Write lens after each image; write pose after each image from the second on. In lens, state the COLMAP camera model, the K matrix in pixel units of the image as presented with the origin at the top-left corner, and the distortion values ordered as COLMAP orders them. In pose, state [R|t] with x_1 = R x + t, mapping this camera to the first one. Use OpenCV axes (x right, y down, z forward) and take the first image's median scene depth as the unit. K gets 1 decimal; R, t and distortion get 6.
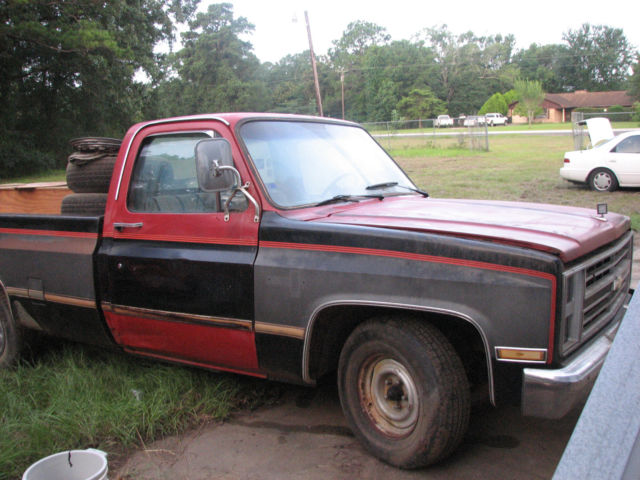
lens RADIAL K [[688.3, 0, 320.0], [0, 688.3, 240.0], [0, 0, 1]] dist [-0.220533, 0.334177]
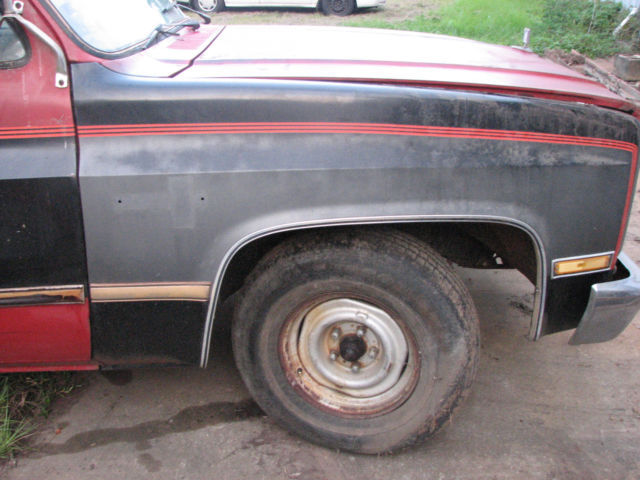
lens RADIAL K [[688.3, 0, 320.0], [0, 688.3, 240.0], [0, 0, 1]] dist [-0.220533, 0.334177]
pose [[0.804072, -0.199197, 0.560168, -0.243871], [0.052613, 0.962345, 0.266691, -0.040372], [-0.592199, -0.184966, 0.784275, 0.535700]]
